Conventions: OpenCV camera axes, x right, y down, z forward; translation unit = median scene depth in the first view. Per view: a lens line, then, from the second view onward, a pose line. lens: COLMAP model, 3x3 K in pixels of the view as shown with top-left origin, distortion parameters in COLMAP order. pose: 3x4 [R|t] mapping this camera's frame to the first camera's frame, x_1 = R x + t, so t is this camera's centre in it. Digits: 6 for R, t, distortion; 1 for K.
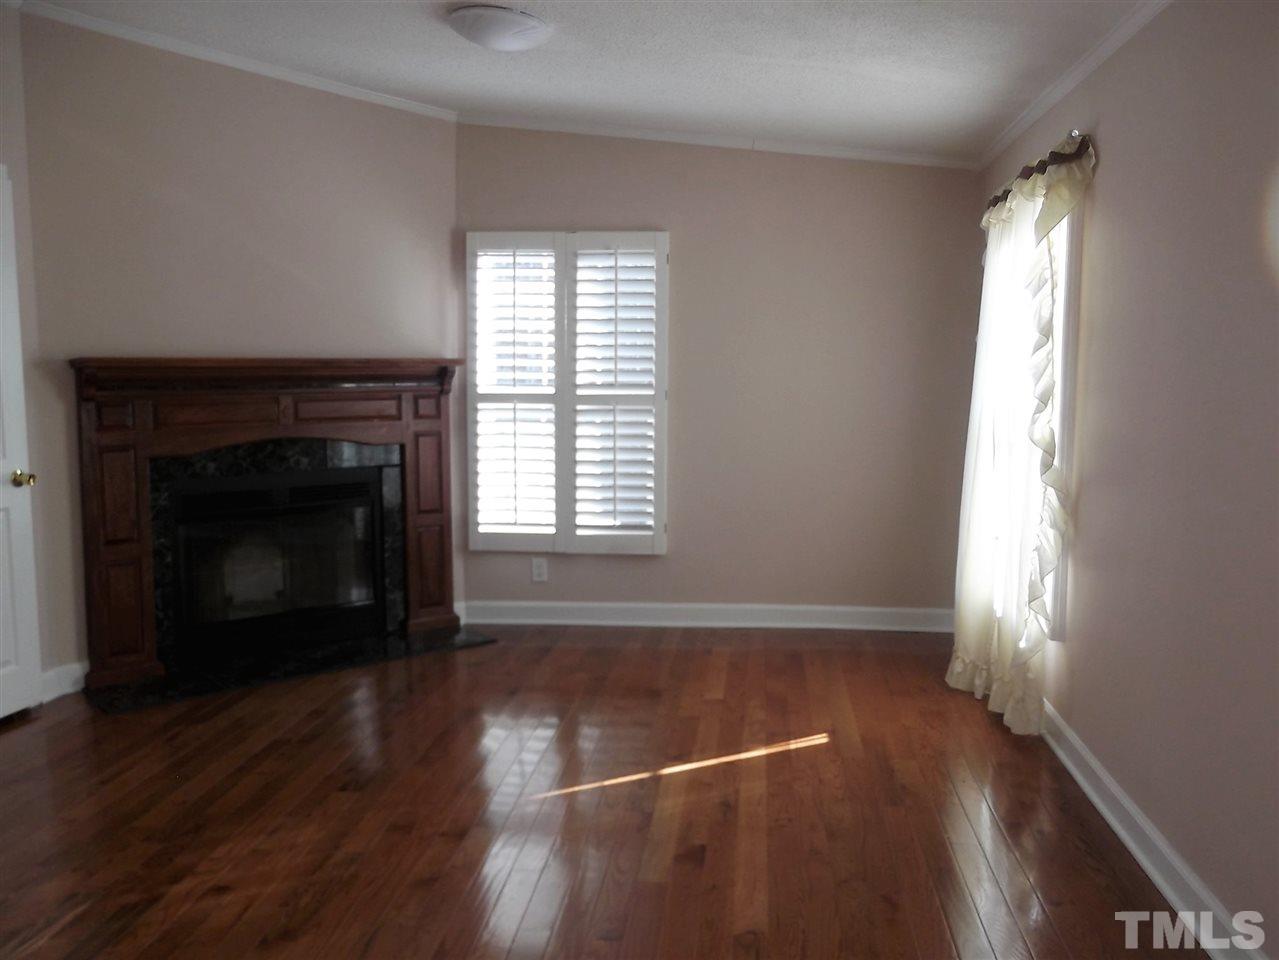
lens RADIAL K [[1084.4, 0, 639.5], [0, 1084.4, 480.0], [0, 0, 1]] dist [0.014269, 0.004381]
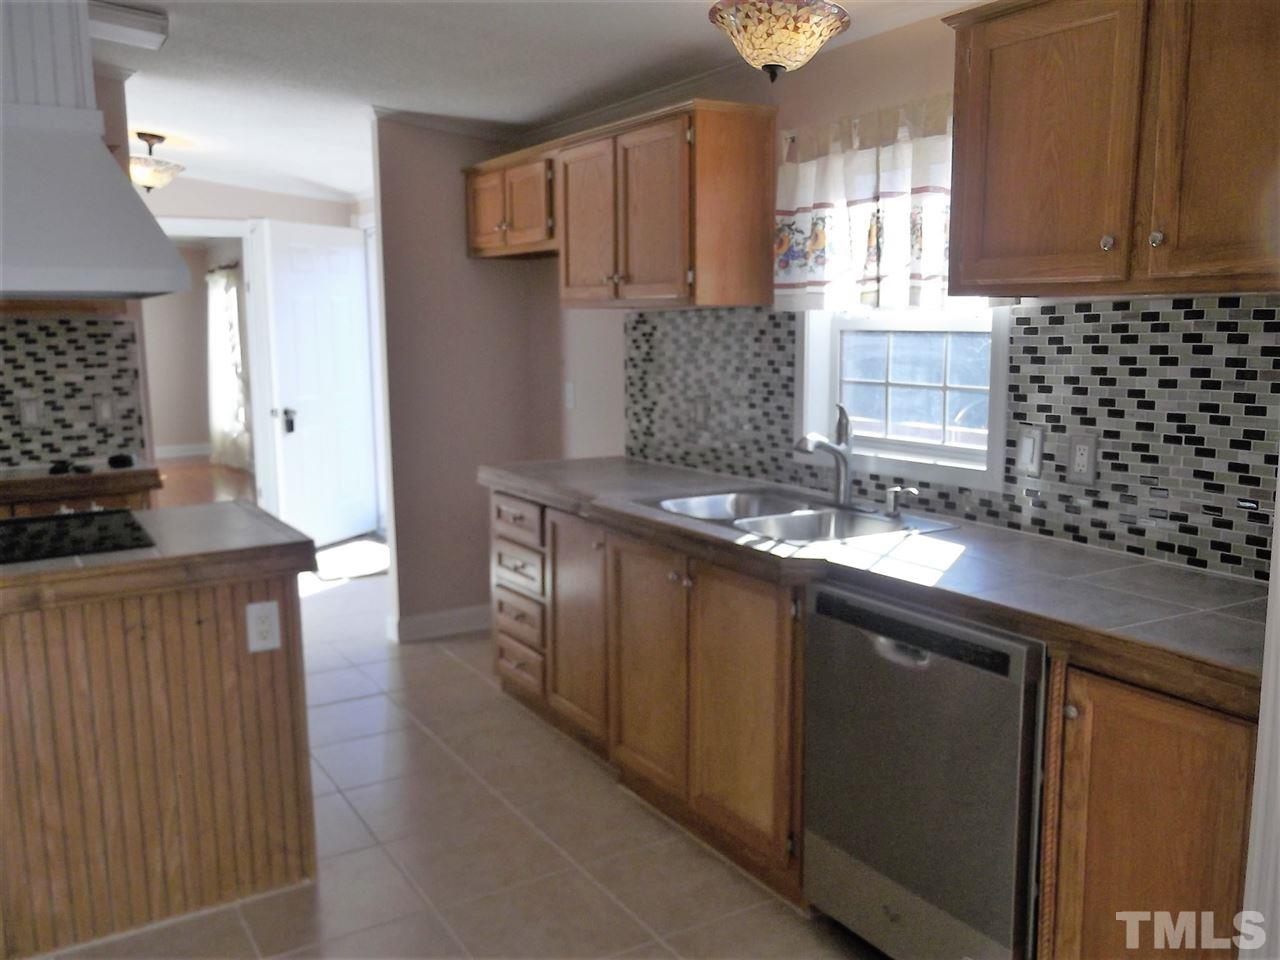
lens RADIAL K [[1085.2, 0, 640.0], [0, 1085.2, 480.0], [0, 0, 1]] dist [0.014269, 0.004381]
pose [[0.795247, -0.096945, 0.598485, -0.529444], [0.077927, 0.995289, 0.057675, 0.189354], [-0.601257, 0.000772, 0.799055, -1.949680]]
